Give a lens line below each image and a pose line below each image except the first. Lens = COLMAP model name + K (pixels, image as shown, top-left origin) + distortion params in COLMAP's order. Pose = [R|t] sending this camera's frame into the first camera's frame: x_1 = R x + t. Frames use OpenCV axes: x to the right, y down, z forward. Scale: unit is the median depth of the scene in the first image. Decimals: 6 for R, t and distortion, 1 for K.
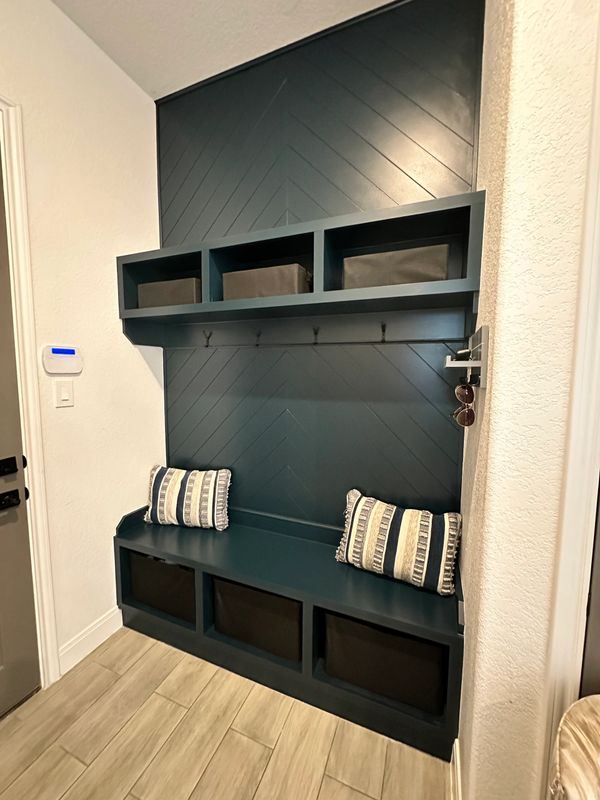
lens RADIAL K [[316.0, 0, 296.1], [0, 316.0, 396.8], [0, 0, 1]] dist [-0.000524, 0.000701]
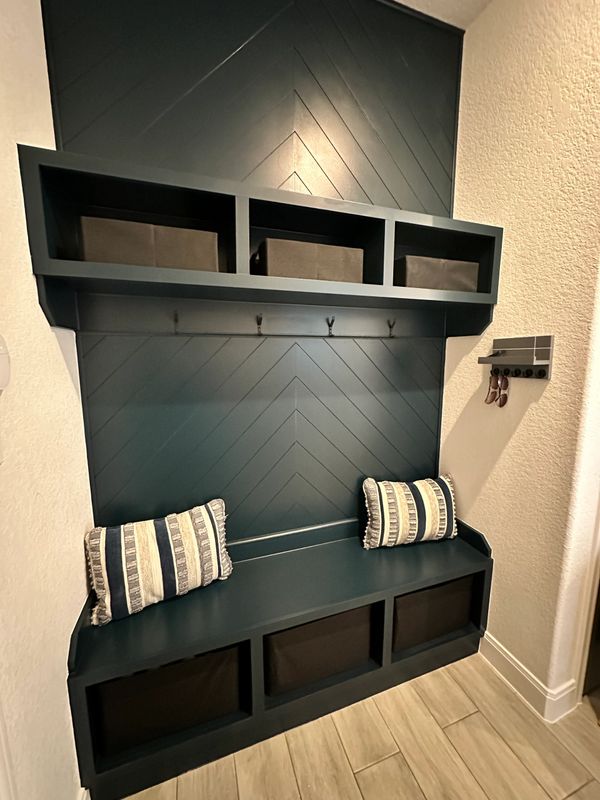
lens RADIAL K [[316.0, 0, 299.1], [0, 316.0, 402.1], [0, 0, 1]] dist [-0.000524, 0.000701]
pose [[0.750043, -0.102005, 0.653476, -0.707642], [0.068100, 0.994695, 0.077104, -0.061956], [-0.657874, -0.013330, 0.753010, 0.395955]]
